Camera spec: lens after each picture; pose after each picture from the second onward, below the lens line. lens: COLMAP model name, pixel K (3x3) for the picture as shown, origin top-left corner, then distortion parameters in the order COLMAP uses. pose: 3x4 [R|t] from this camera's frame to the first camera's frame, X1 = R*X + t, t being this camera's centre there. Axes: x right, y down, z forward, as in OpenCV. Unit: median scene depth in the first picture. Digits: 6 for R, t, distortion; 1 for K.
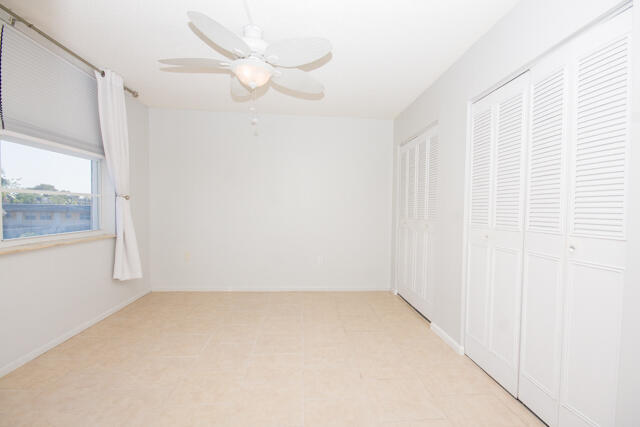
lens RADIAL K [[321.4, 0, 320.0], [0, 321.4, 213.5], [0, 0, 1]] dist [0.000493, 0.000326]
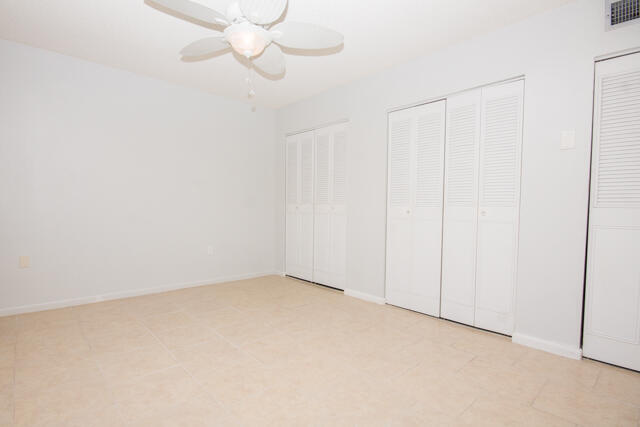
lens RADIAL K [[343.0, 0, 320.0], [0, 343.0, 213.5], [0, 0, 1]] dist [-0.002030, 0.000569]
pose [[0.772031, -0.018920, 0.635304, -0.624050], [0.007497, 0.999758, 0.020663, 0.037554], [-0.635541, -0.011189, 0.771986, 0.088114]]
